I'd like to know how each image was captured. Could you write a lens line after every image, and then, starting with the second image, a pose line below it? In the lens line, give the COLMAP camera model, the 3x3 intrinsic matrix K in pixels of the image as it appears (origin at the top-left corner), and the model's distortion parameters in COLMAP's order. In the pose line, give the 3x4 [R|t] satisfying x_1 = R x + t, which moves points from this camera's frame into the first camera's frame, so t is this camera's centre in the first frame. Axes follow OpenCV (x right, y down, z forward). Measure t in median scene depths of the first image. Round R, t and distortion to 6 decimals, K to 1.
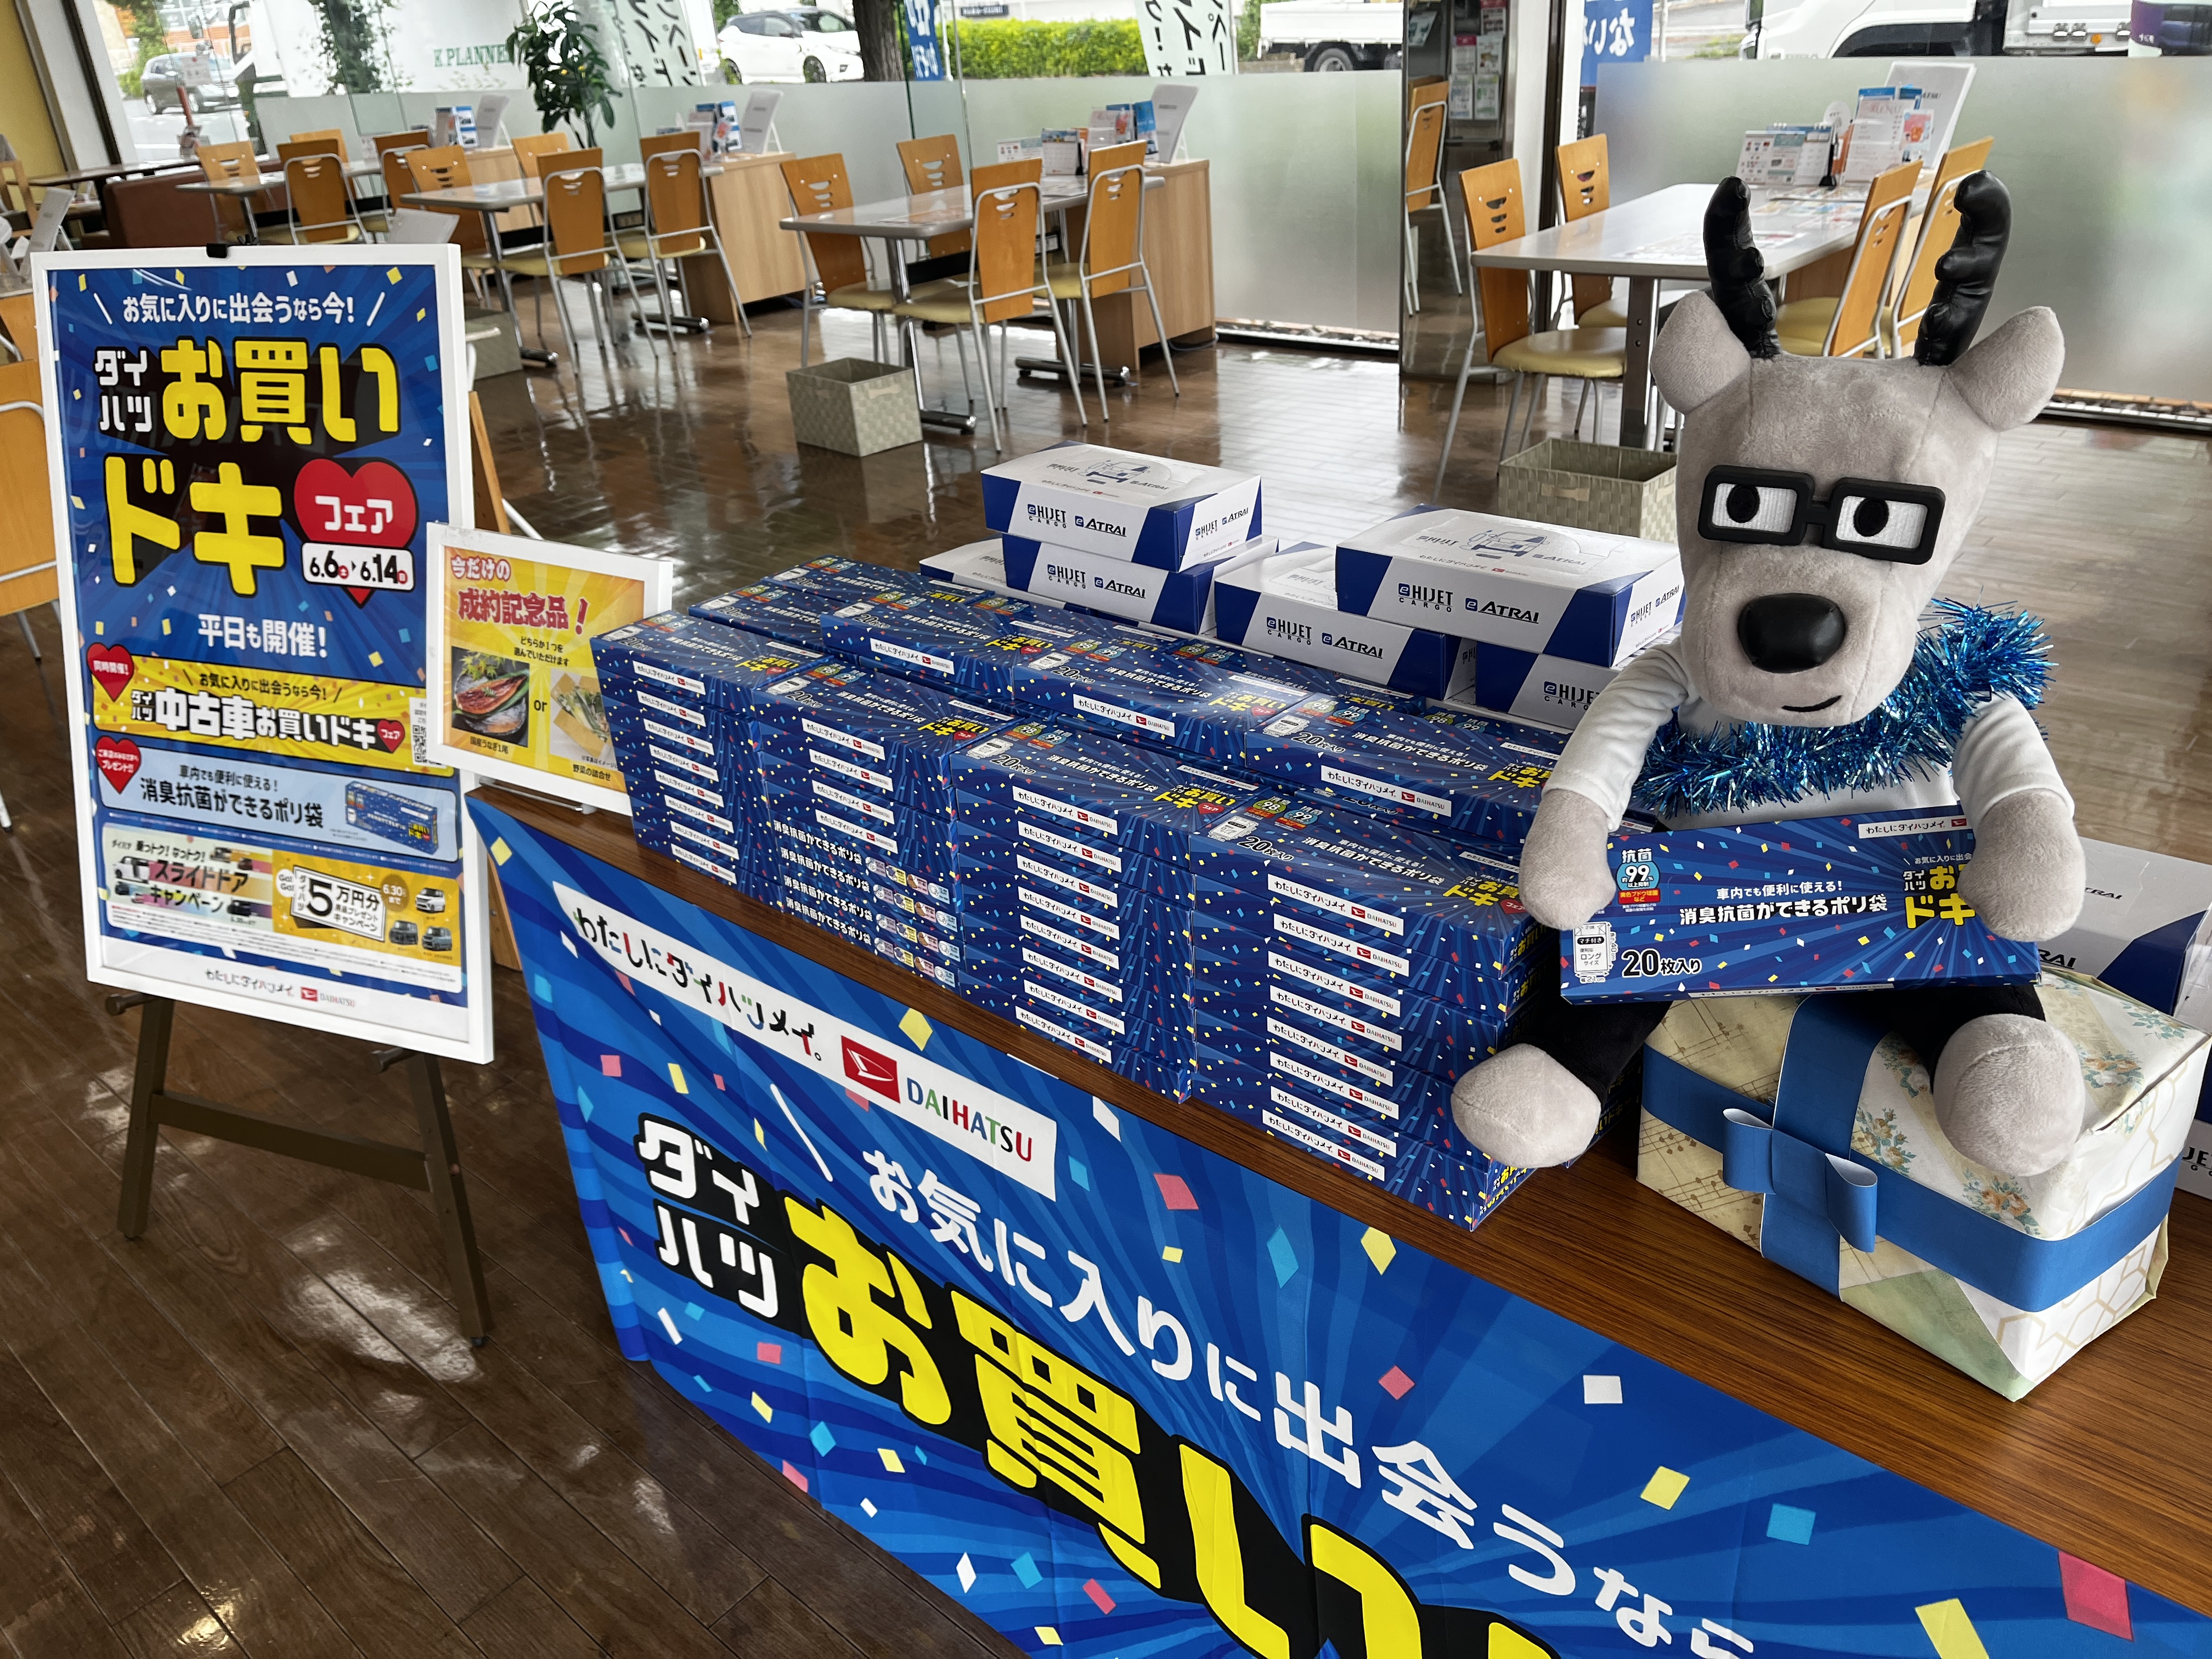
lens RADIAL K [[1694.0, 0, 1116.9], [0, 1694.0, 843.7], [0, 0, 1]] dist [0.052026, -0.072479]
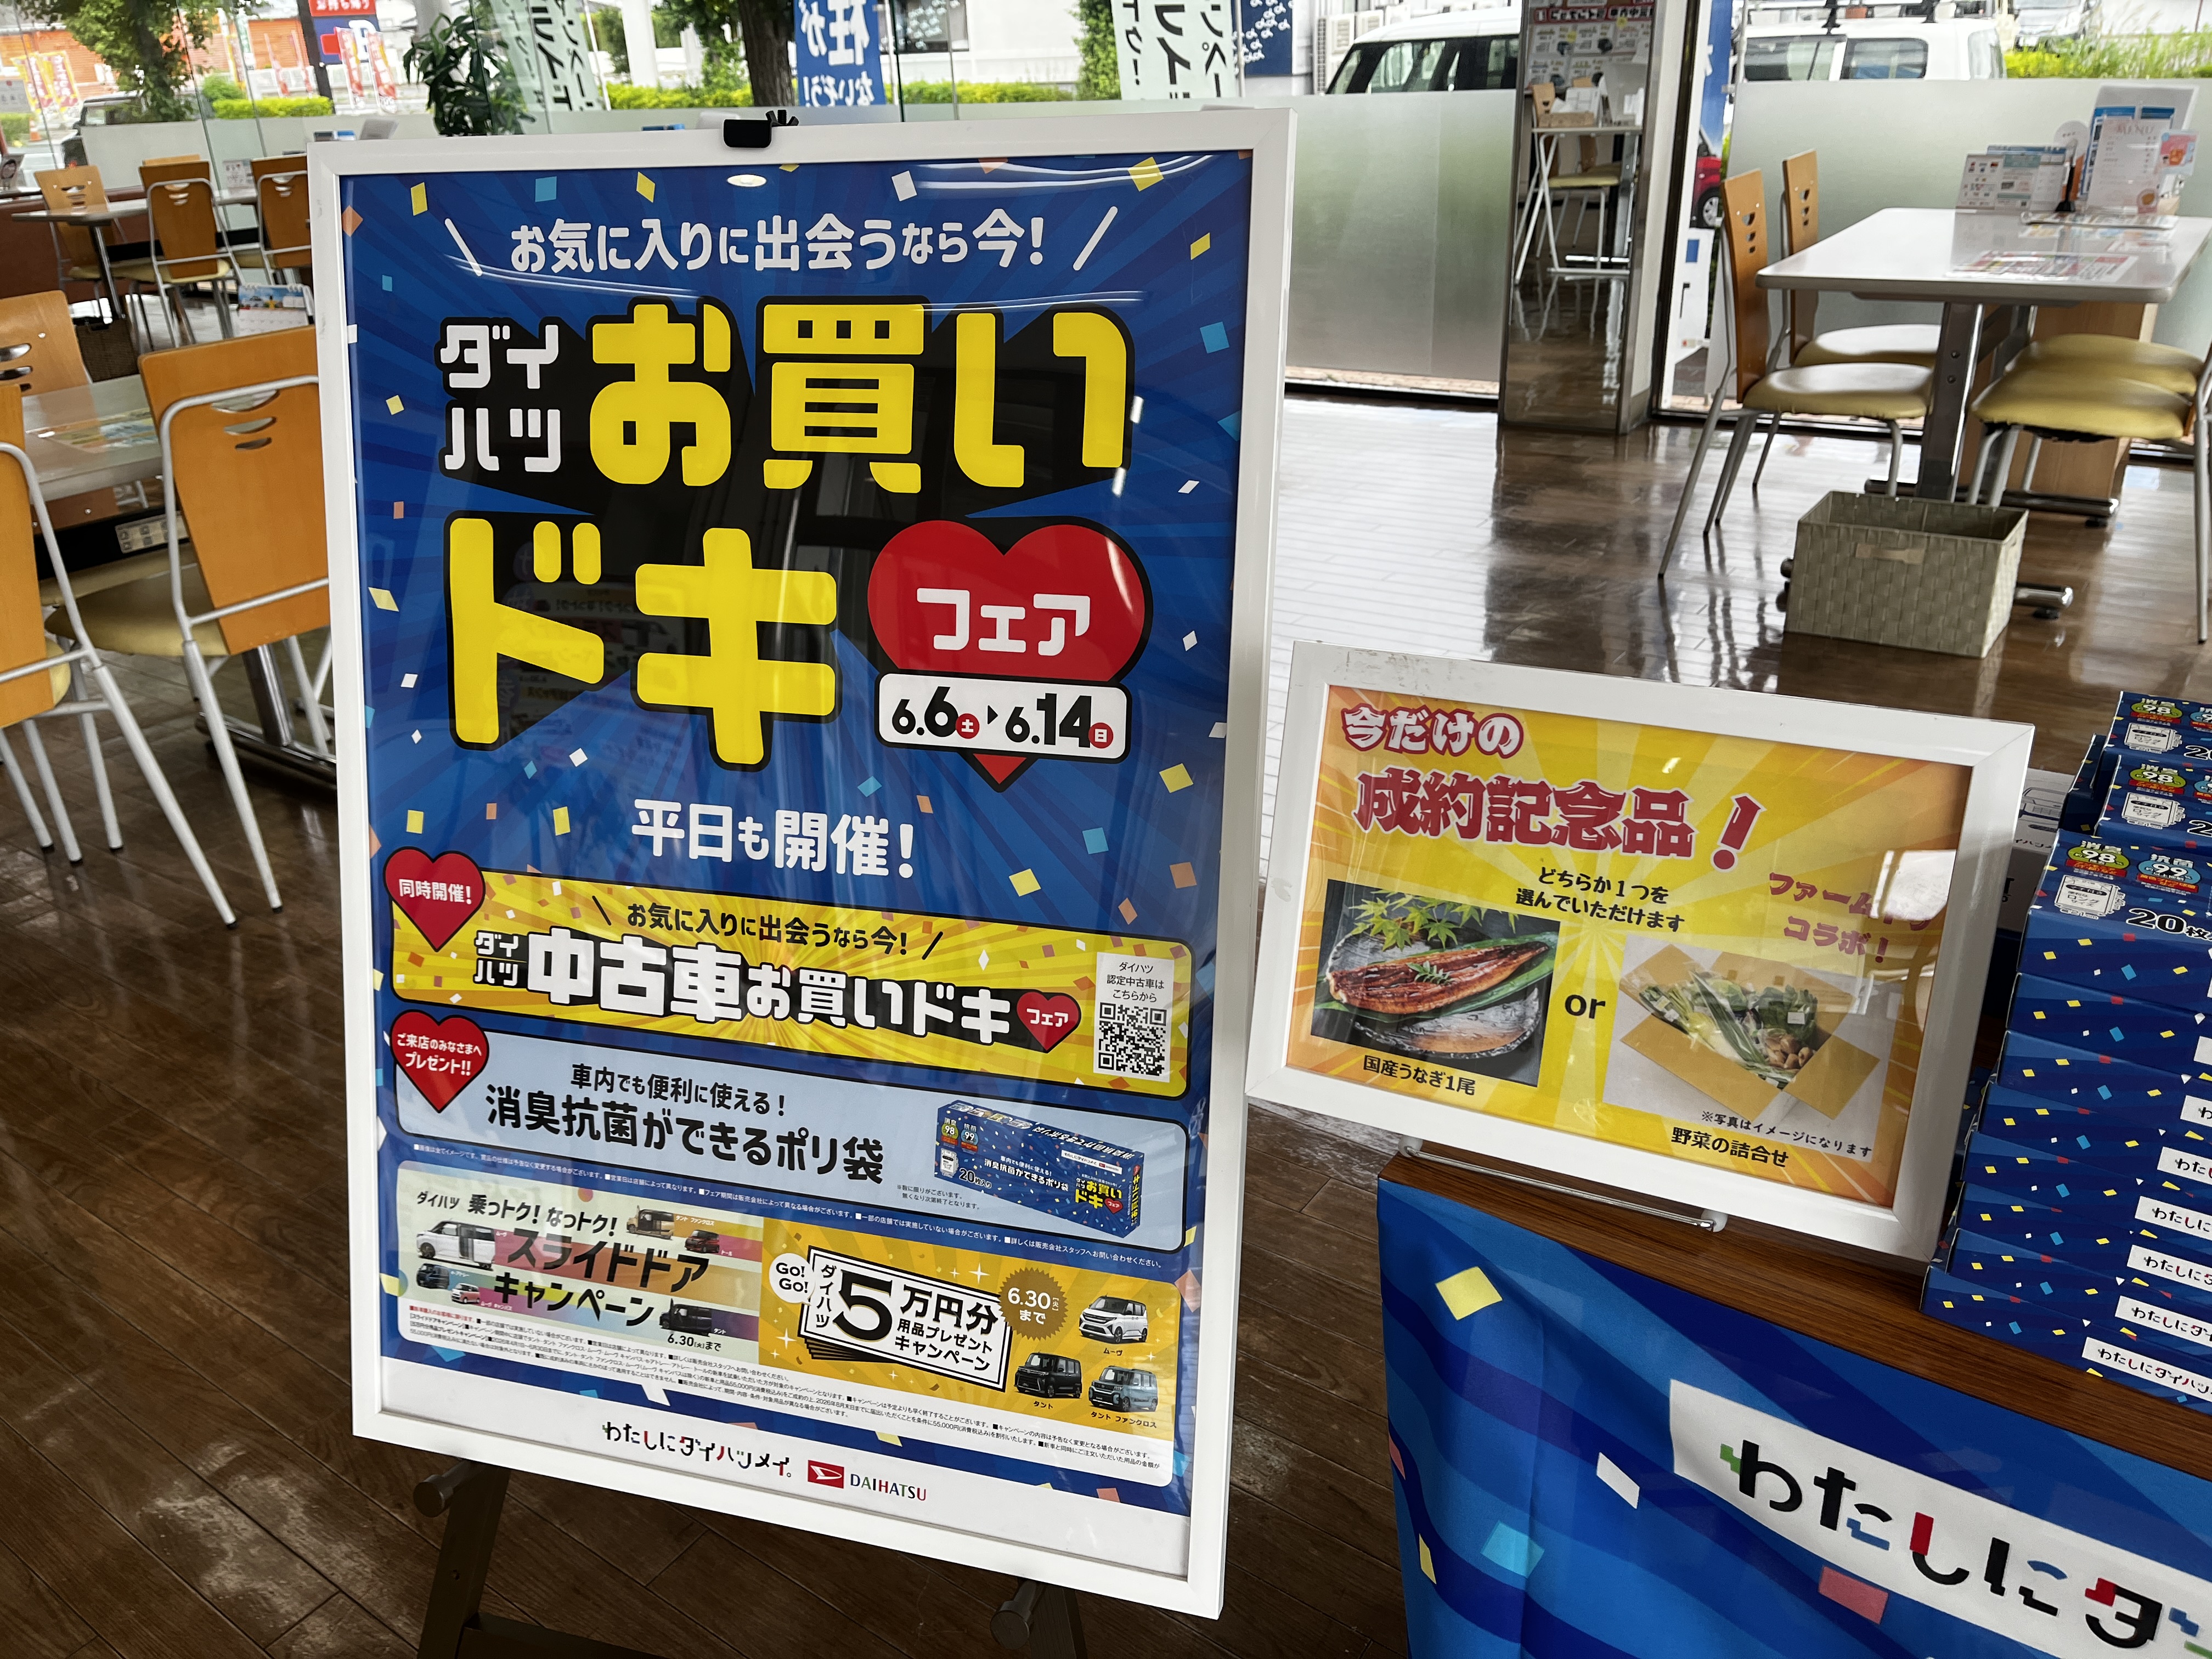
lens RADIAL K [[1694.0, 0, 1083.2], [0, 1694.0, 825.2], [0, 0, 1]] dist [0.052026, -0.072479]
pose [[0.994580, -0.022355, 0.101541, -0.453202], [0.027034, 0.998623, -0.044949, -0.098082], [-0.100397, 0.047450, 0.993815, 0.442178]]
